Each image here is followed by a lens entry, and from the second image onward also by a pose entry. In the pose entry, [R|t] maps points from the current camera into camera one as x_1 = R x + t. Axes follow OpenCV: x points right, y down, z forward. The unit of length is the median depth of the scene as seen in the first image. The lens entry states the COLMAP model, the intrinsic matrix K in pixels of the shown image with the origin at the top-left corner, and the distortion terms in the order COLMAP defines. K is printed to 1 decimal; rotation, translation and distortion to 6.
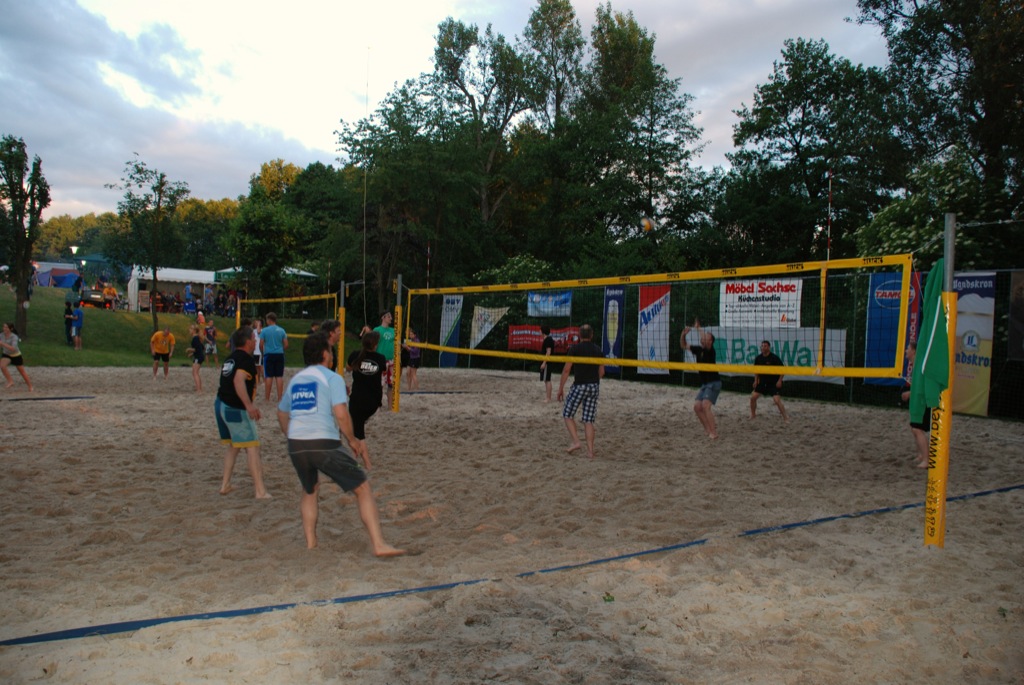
lens RADIAL K [[824.3, 0, 512.0], [0, 824.3, 342.5], [0, 0, 1]] dist [-0.069640, 0.007424]
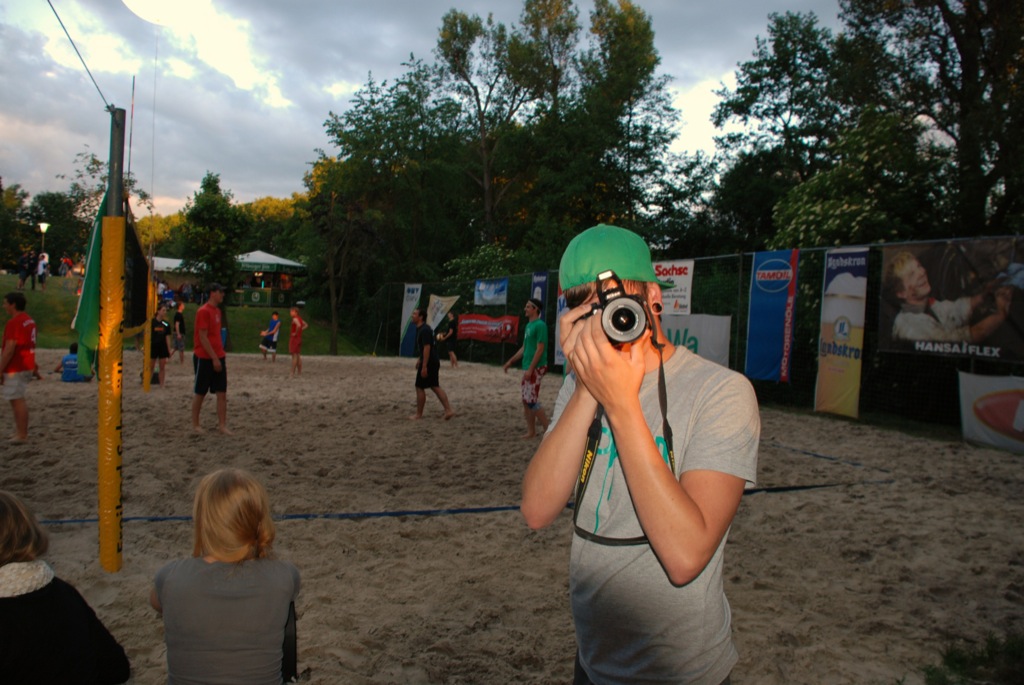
lens RADIAL K [[798.7, 0, 512.0], [0, 798.7, 342.5], [0, 0, 1]] dist [-0.079597, -0.001030]
pose [[0.992491, 0.011453, -0.121777, 0.155210], [-0.010833, 0.999925, 0.005747, 0.005624], [0.121834, -0.004385, 0.992541, 0.063689]]
